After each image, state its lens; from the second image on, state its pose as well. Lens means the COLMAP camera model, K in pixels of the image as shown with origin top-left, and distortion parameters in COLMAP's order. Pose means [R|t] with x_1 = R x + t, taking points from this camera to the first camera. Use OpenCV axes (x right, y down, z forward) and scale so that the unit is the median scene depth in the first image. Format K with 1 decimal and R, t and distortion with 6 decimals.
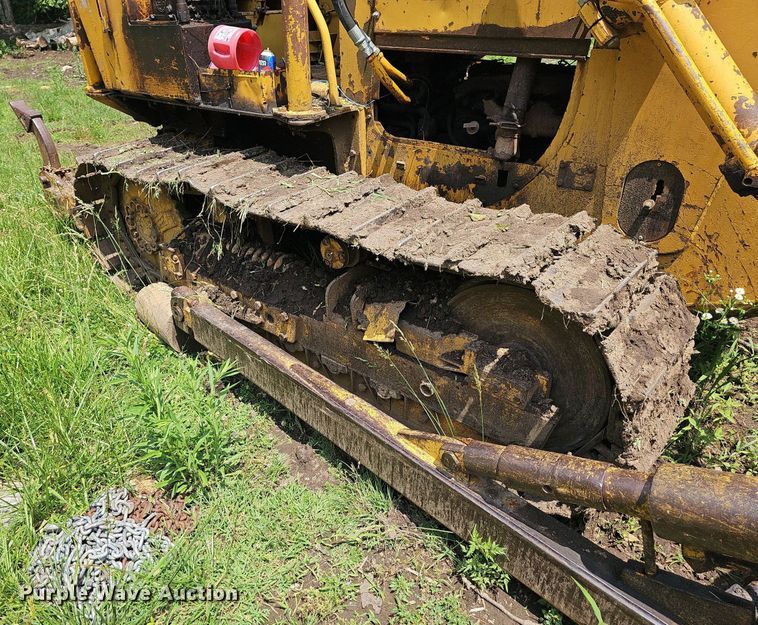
lens RADIAL K [[552.1, 0, 337.6], [0, 552.1, 318.1], [0, 0, 1]] dist [0.043946, -0.030562]
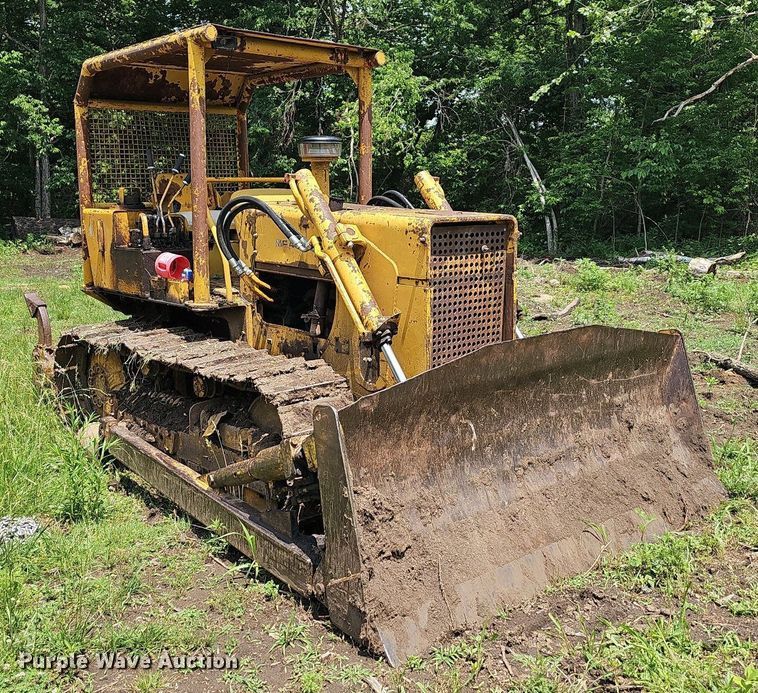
lens RADIAL K [[872.8, 0, 384.4], [0, 872.8, 278.3], [0, 0, 1]] dist [0.084530, 0.000000]
pose [[0.992971, 0.043545, -0.110056, 0.727755], [-0.084782, 0.910519, -0.404682, 0.531250], [0.082586, 0.411168, 0.907811, -1.260104]]
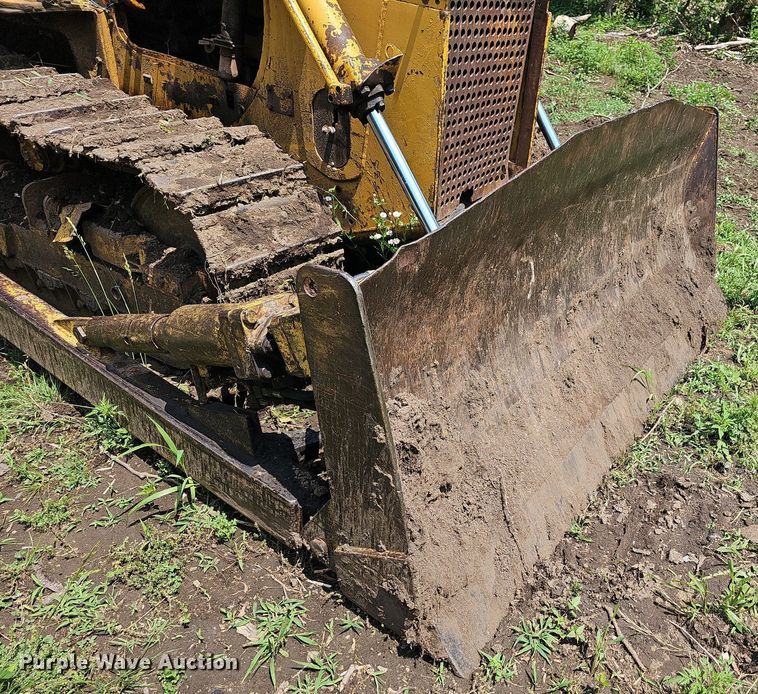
lens RADIAL K [[661.9, 0, 498.7], [0, 661.9, 375.8], [0, 0, 1]] dist [0.064243, -0.046785]
pose [[0.967680, 0.025403, 0.250899, 0.458066], [-0.038469, 0.998139, 0.047310, 0.168208], [-0.249230, -0.055433, 0.966856, -0.323547]]
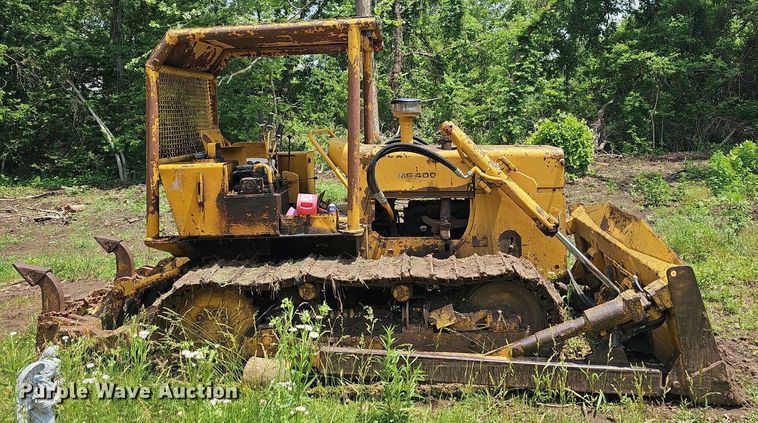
lens RADIAL K [[591.9, 0, 374.1], [0, 591.9, 130.6], [0, 0, 1]] dist [0.056279, -0.023642]
pose [[0.792008, -0.005549, 0.610485, -1.319702], [0.314374, 0.860900, -0.400026, 0.192658], [-0.523347, 0.508744, 0.683584, -0.671266]]
